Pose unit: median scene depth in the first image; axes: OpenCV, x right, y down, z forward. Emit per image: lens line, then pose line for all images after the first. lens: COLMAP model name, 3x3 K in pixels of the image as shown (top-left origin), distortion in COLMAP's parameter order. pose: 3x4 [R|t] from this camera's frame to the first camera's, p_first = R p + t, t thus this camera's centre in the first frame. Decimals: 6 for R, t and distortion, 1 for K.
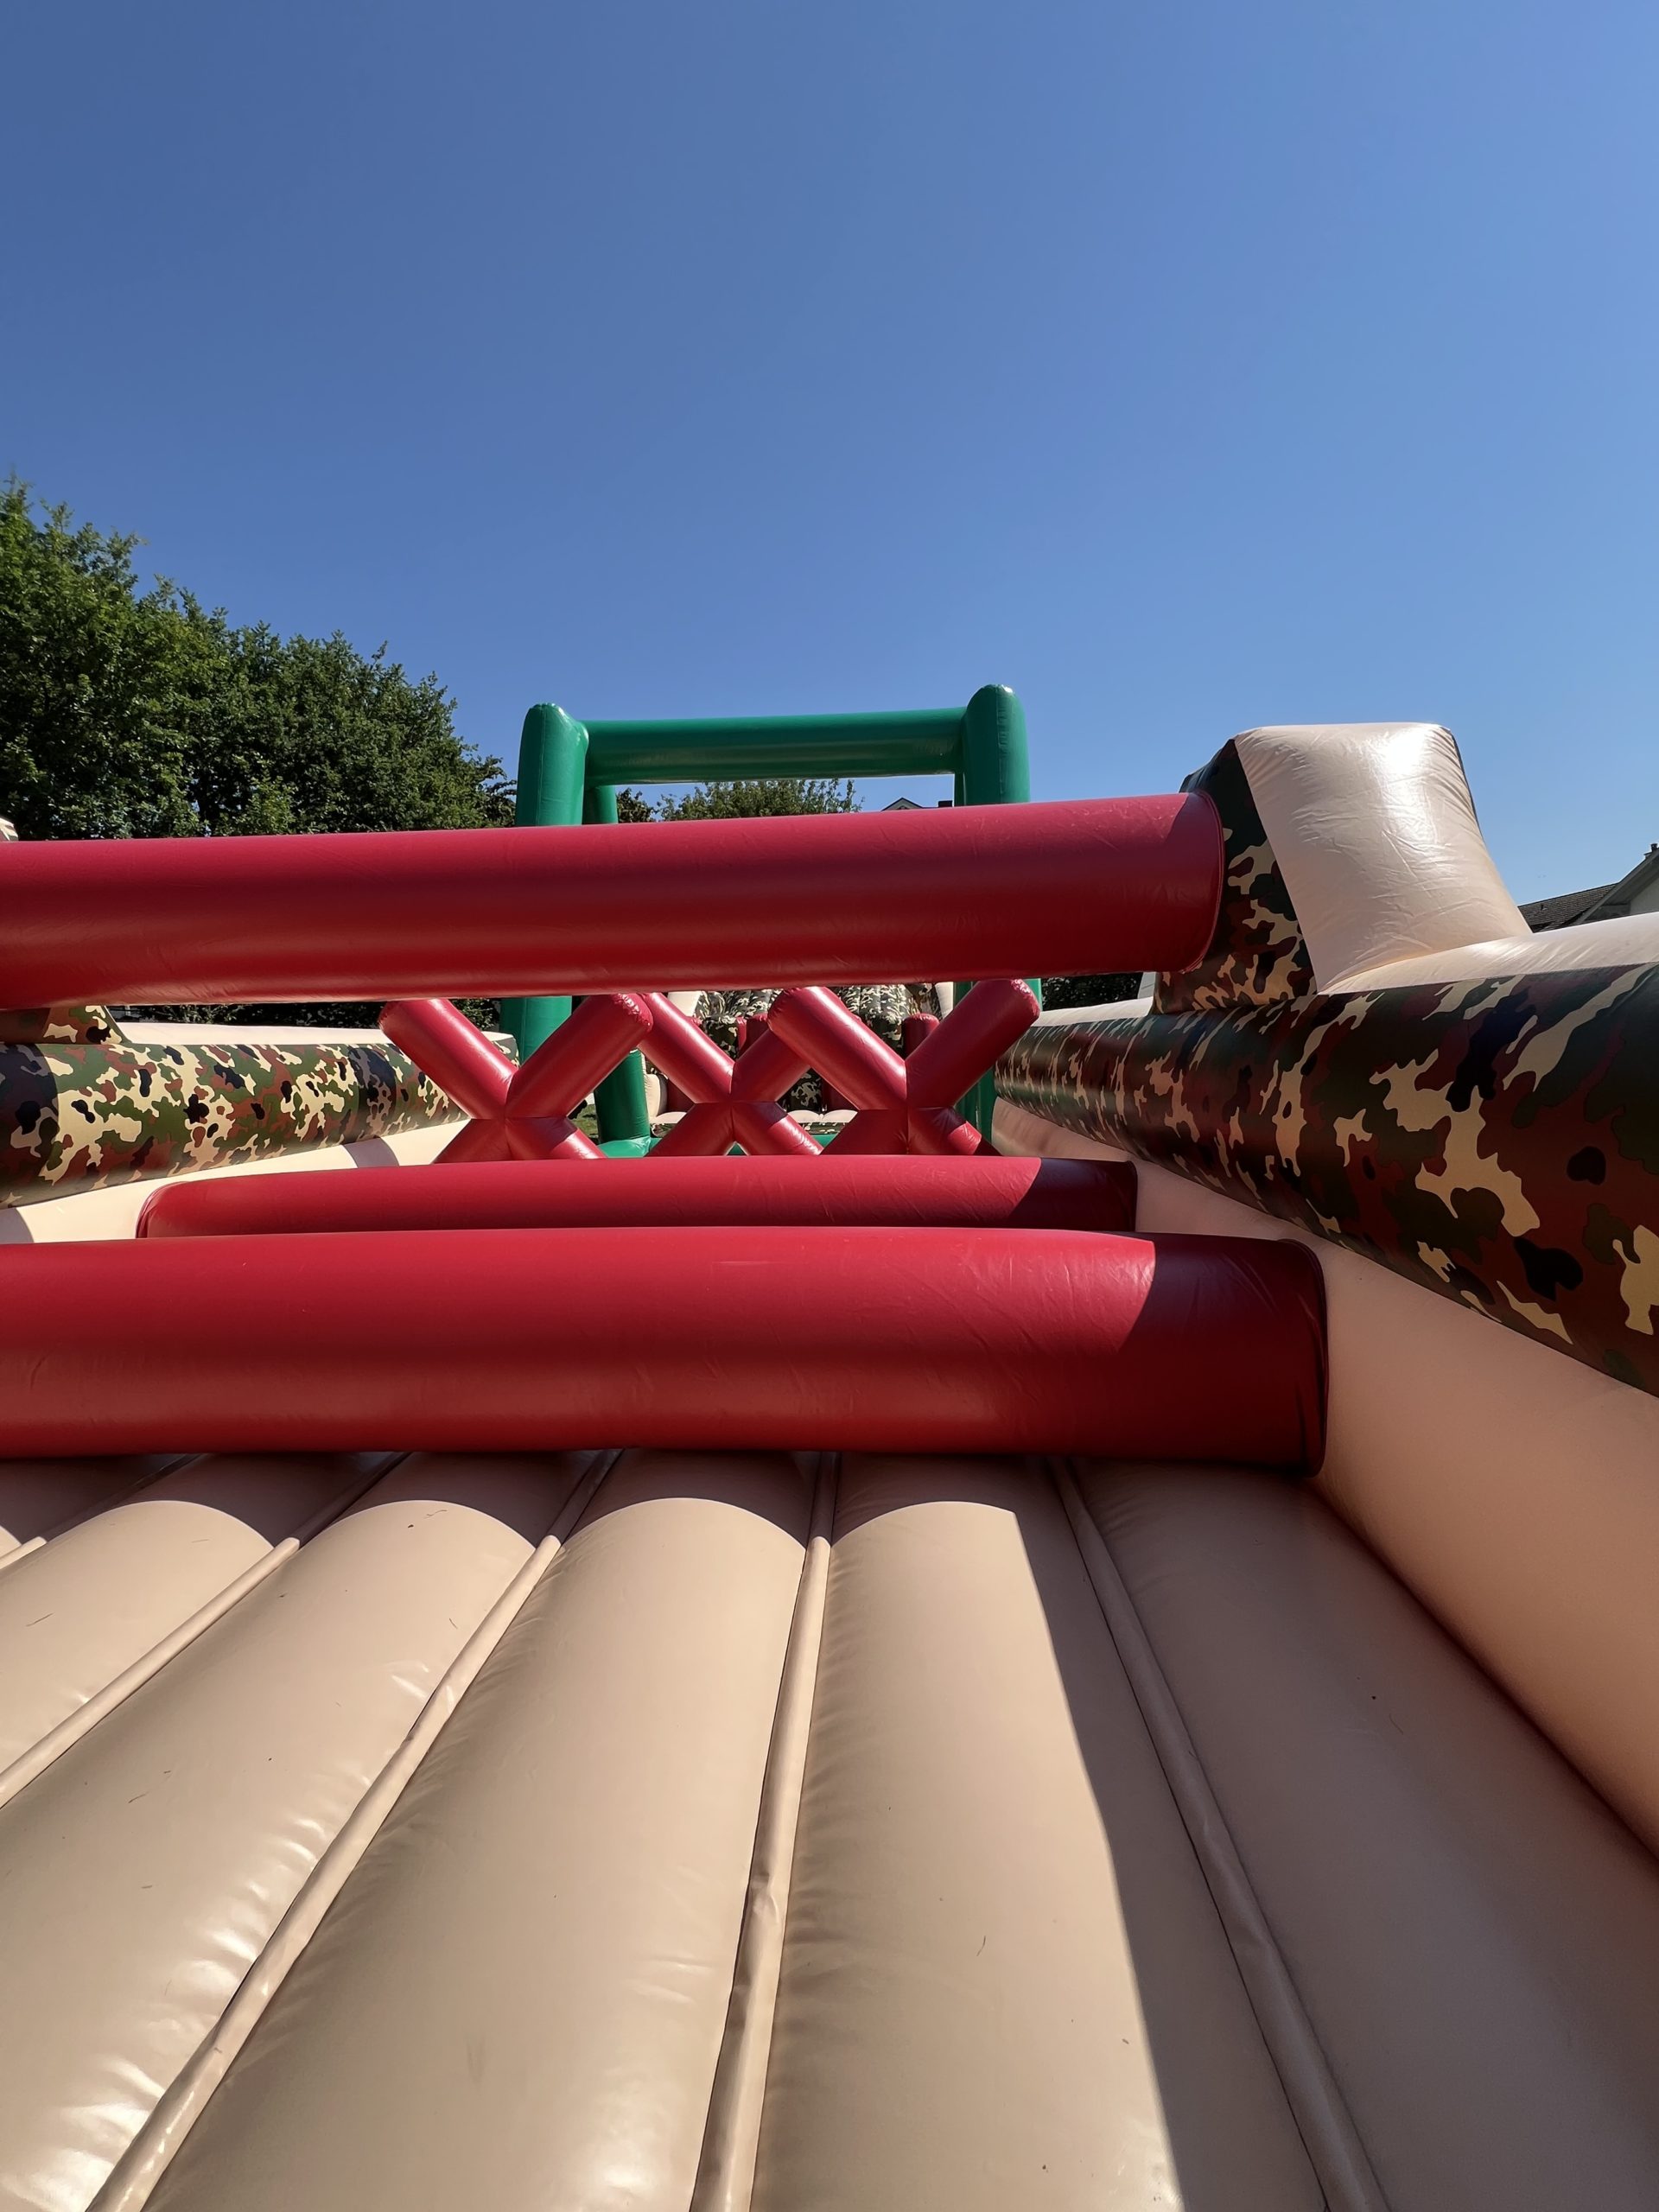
lens RADIAL K [[897.6, 0, 829.5], [0, 897.6, 1106.0], [0, 0, 1]] dist [-0.000293, 0.000175]
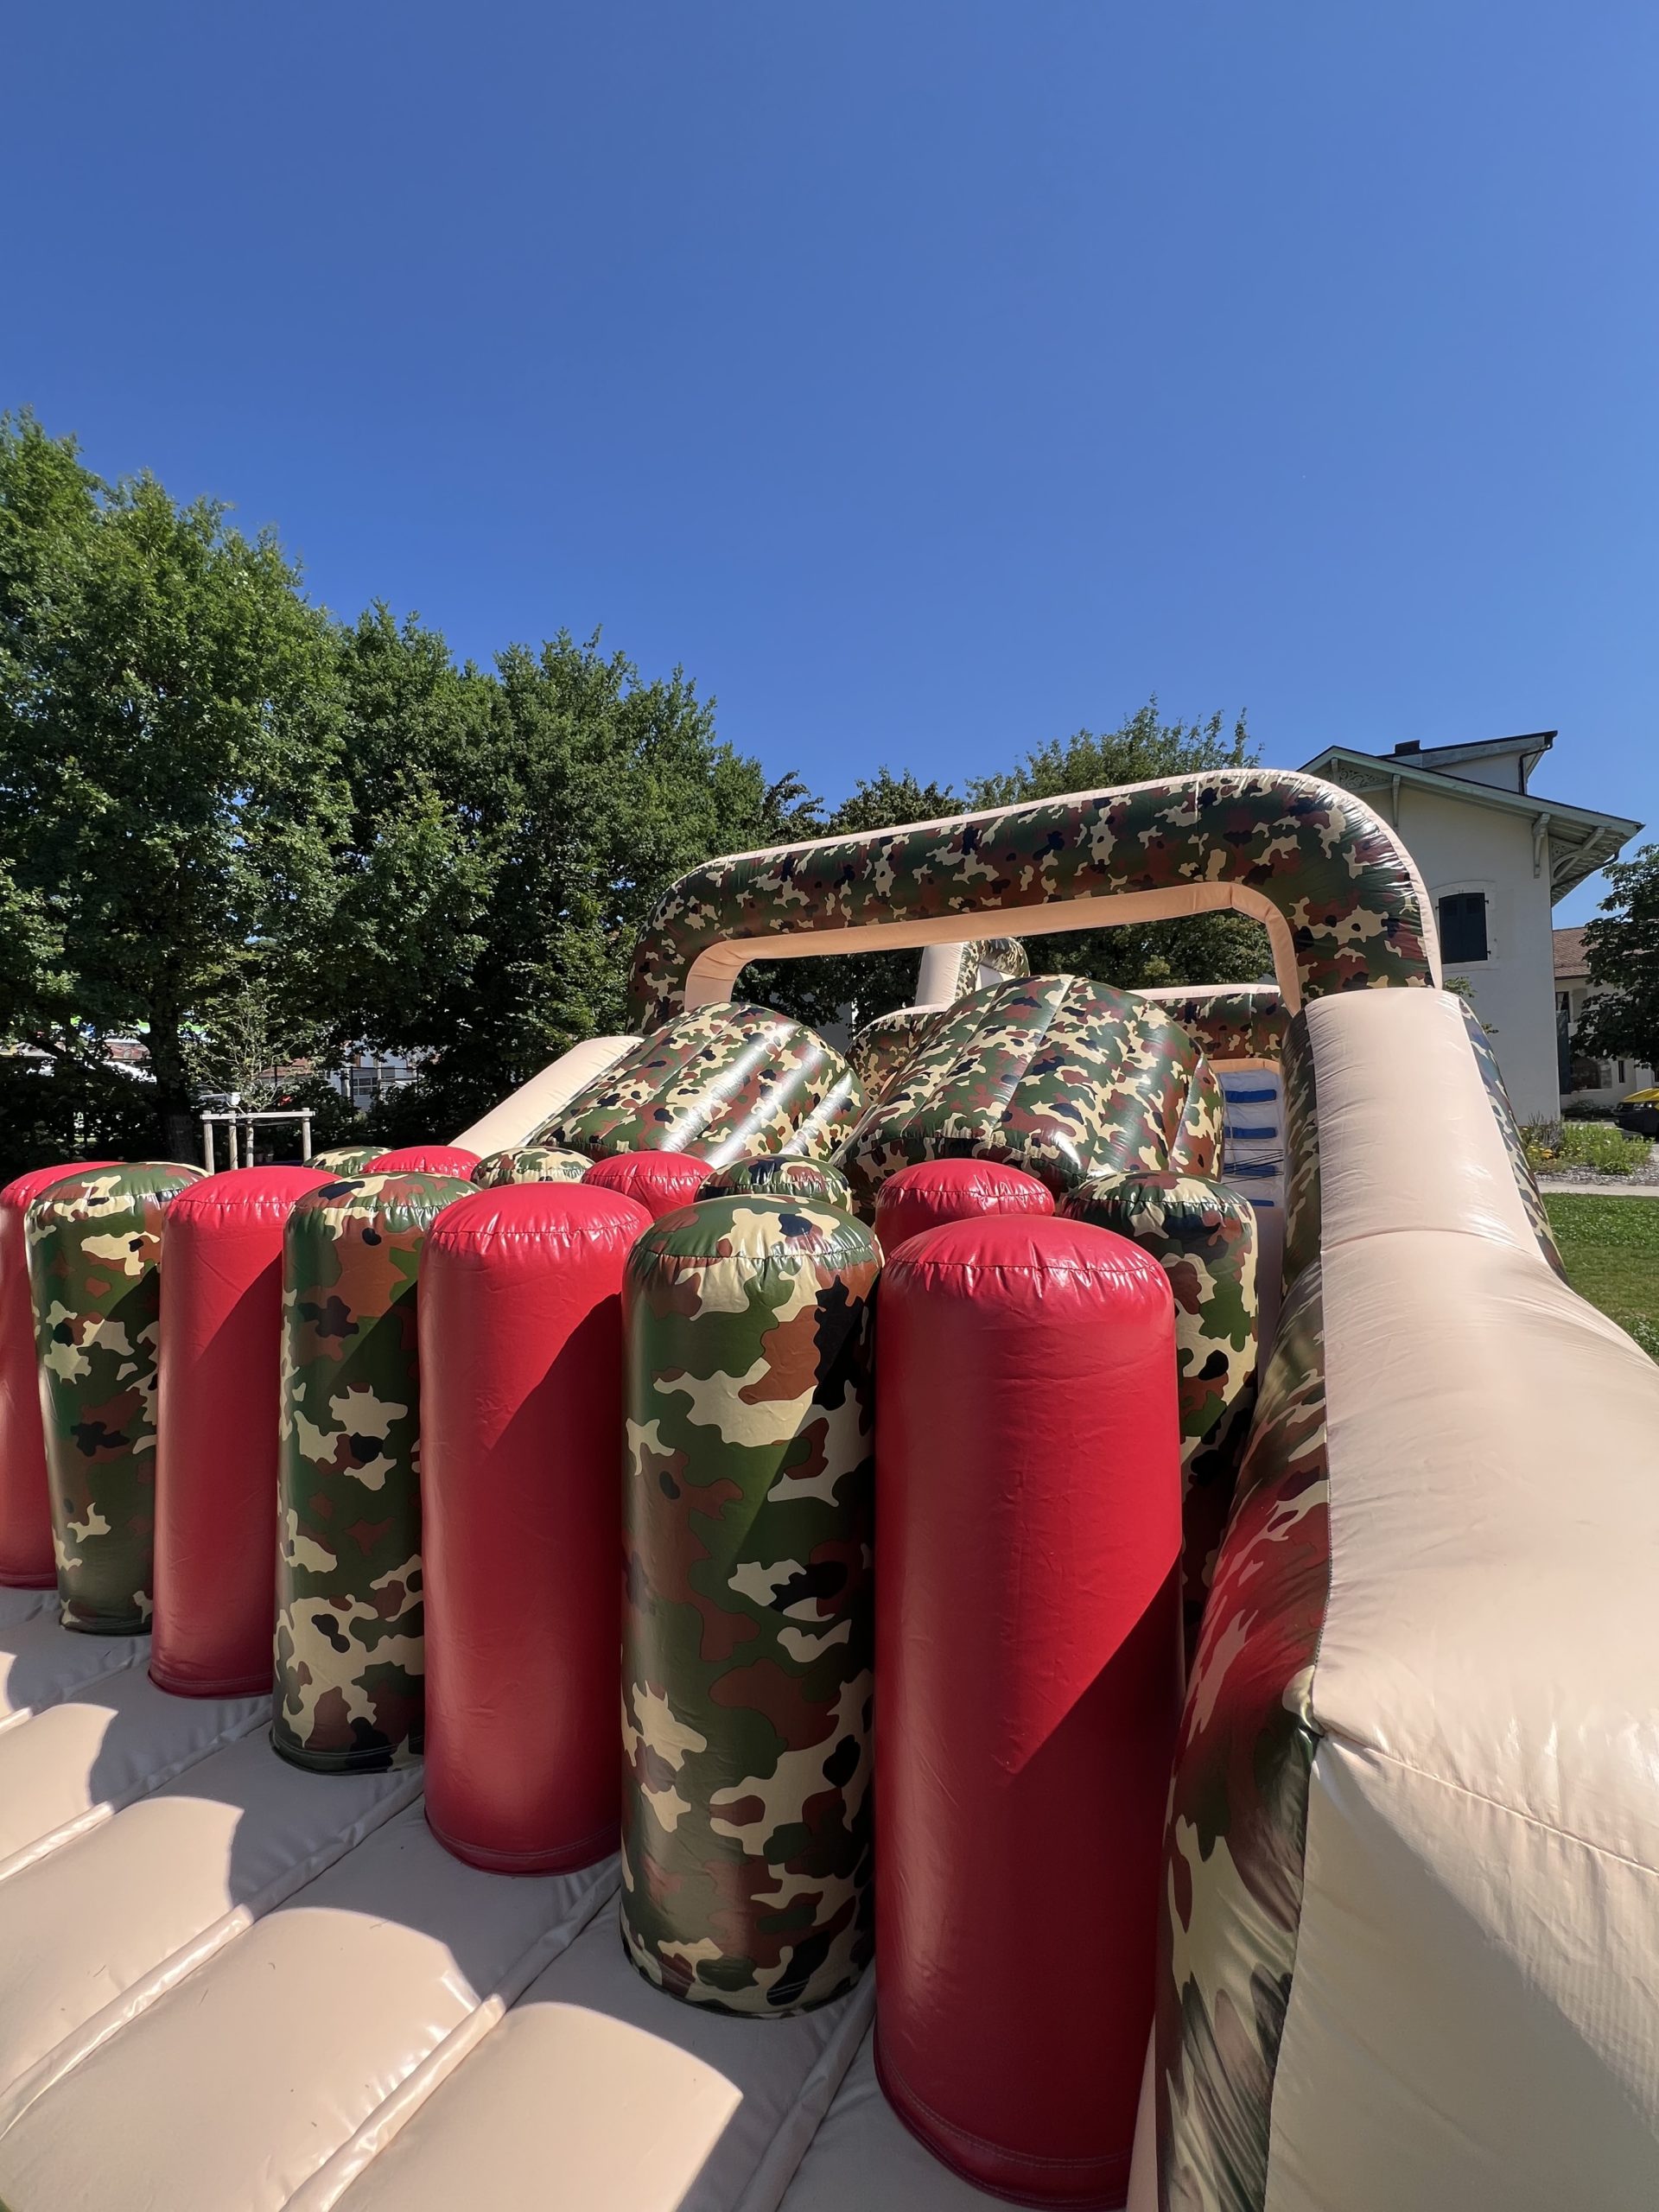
lens RADIAL K [[897.6, 0, 829.5], [0, 897.6, 1106.0], [0, 0, 1]] dist [-0.000293, 0.000175]
pose [[0.899900, 0.005815, -0.436058, 0.060744], [-0.026567, 0.998785, -0.041508, -0.051058], [0.435286, 0.048938, 0.898961, 0.395897]]
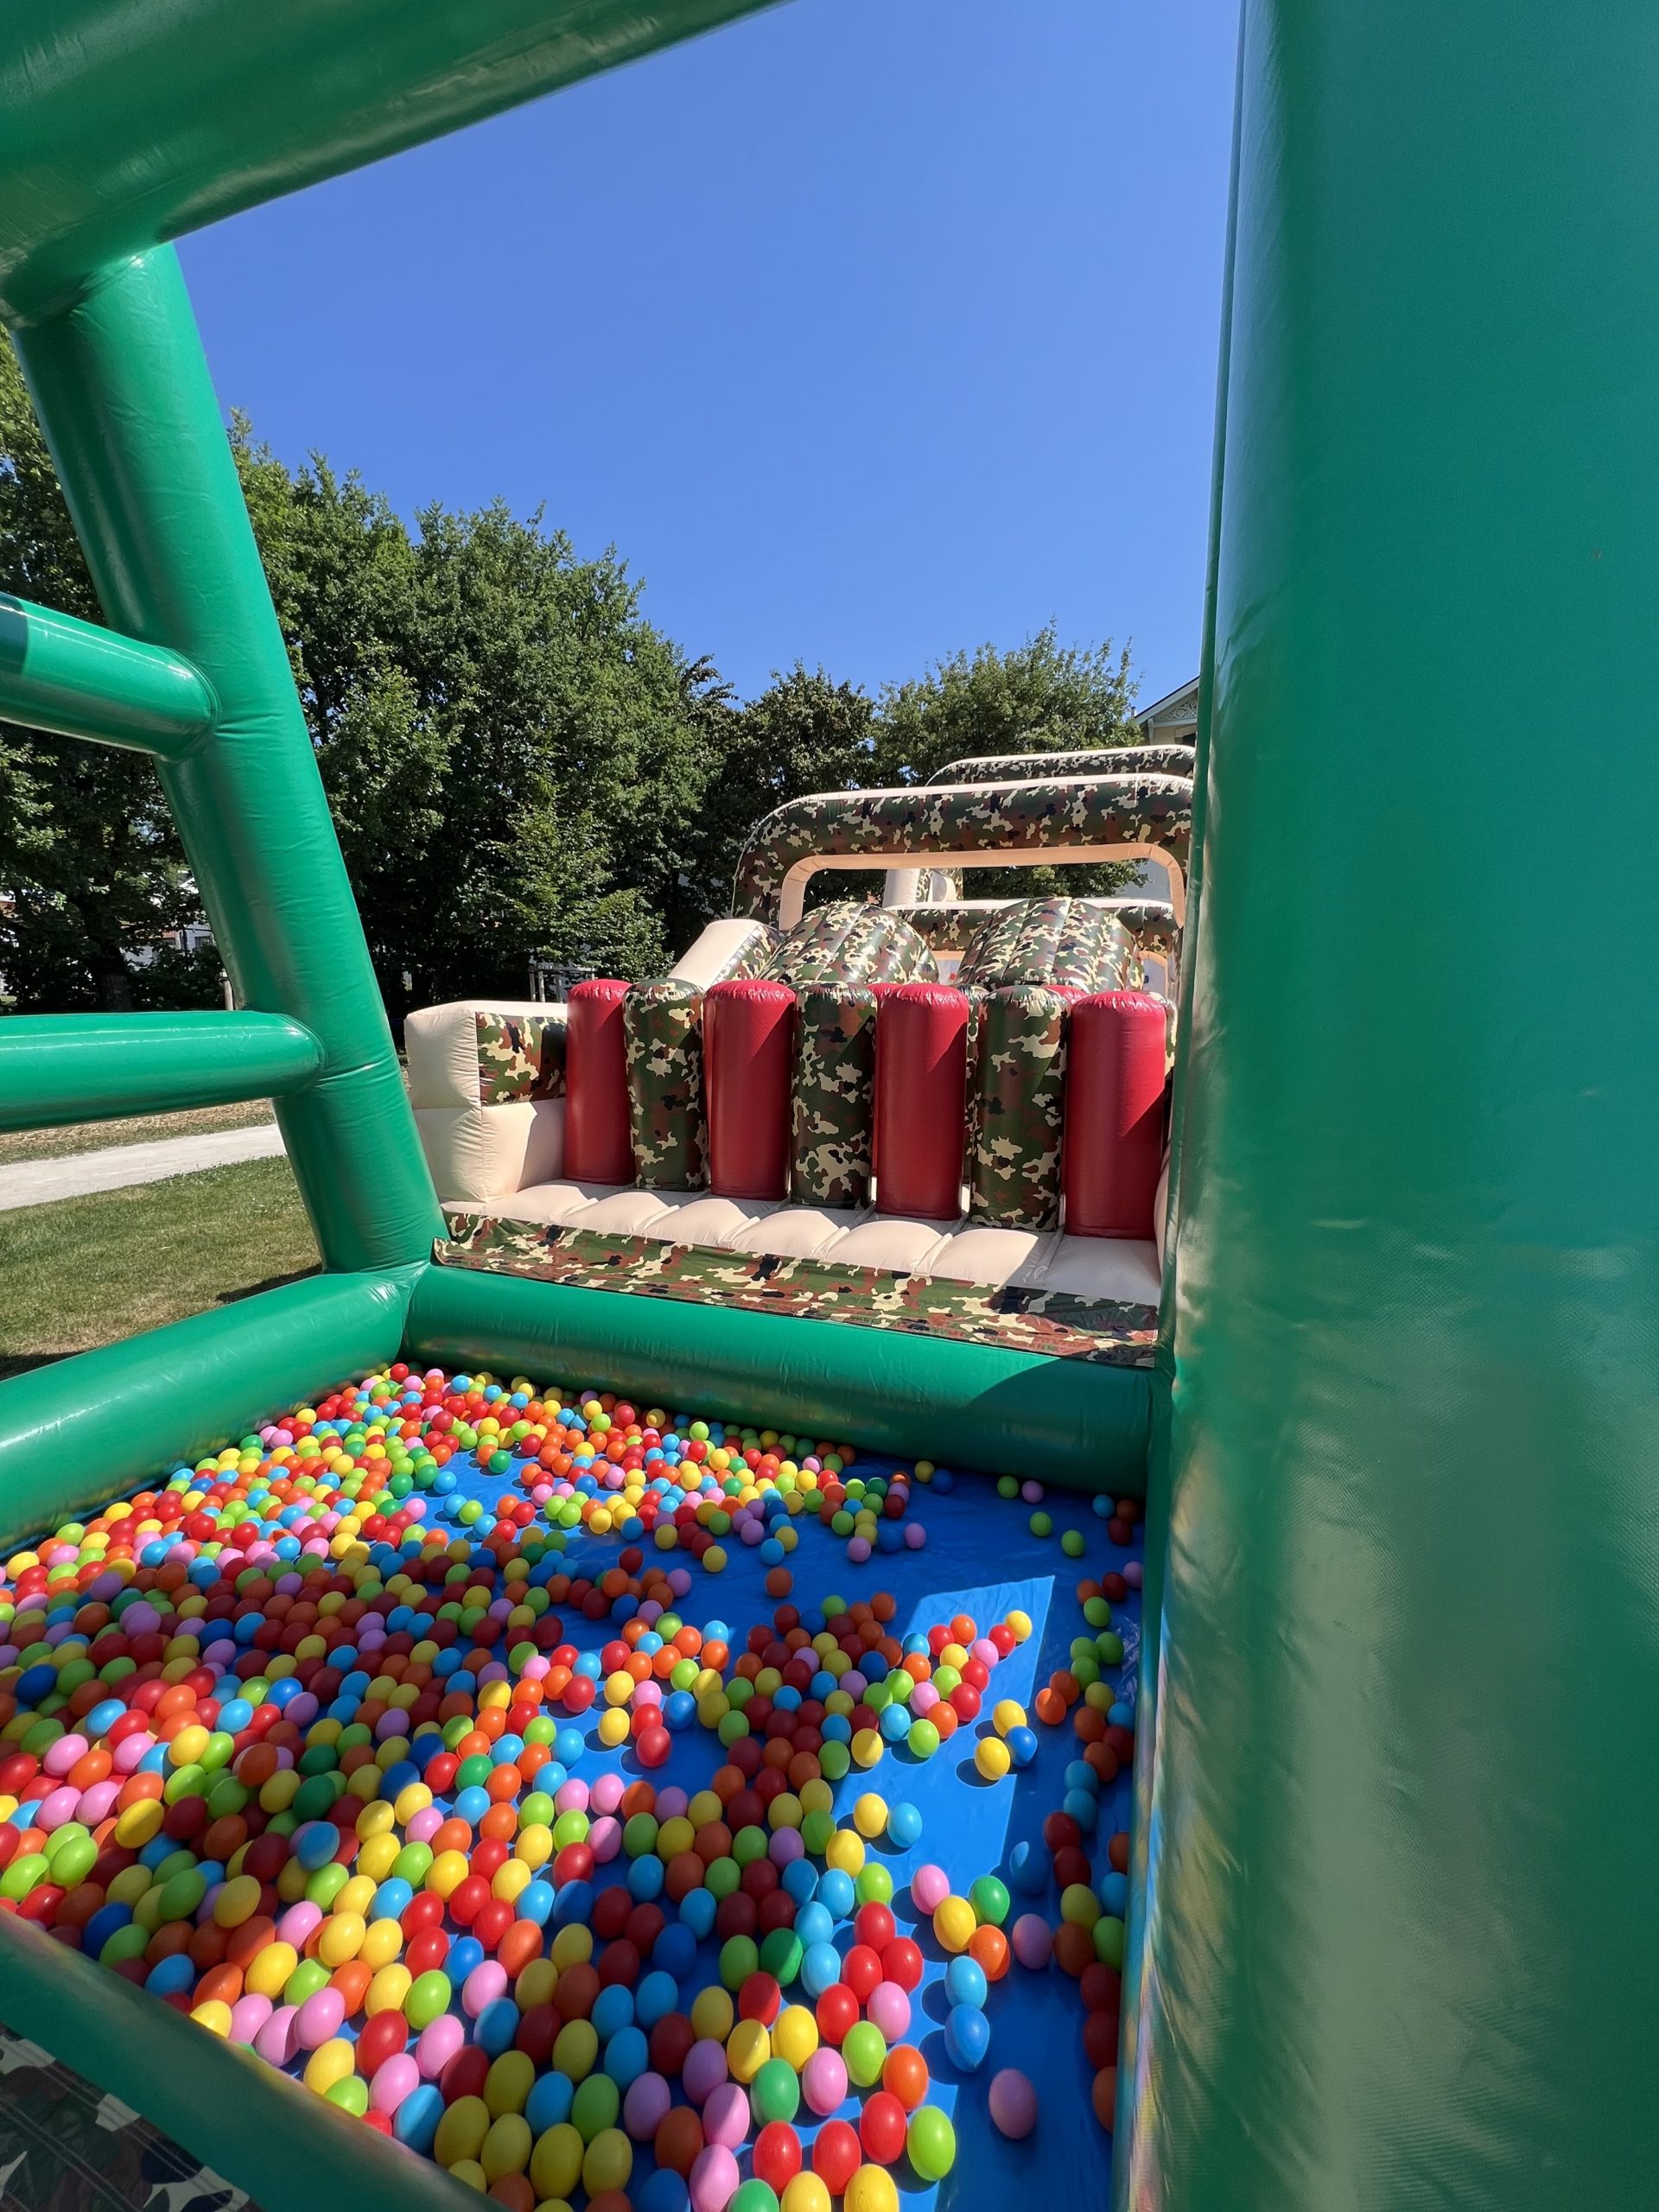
lens RADIAL K [[897.6, 0, 829.5], [0, 897.6, 1106.0], [0, 0, 1]] dist [-0.000293, 0.000175]
pose [[0.954607, 0.067899, -0.290027, 0.044715], [-0.047403, 0.995894, 0.077127, -0.034662], [0.294073, -0.059878, 0.953906, 0.261261]]
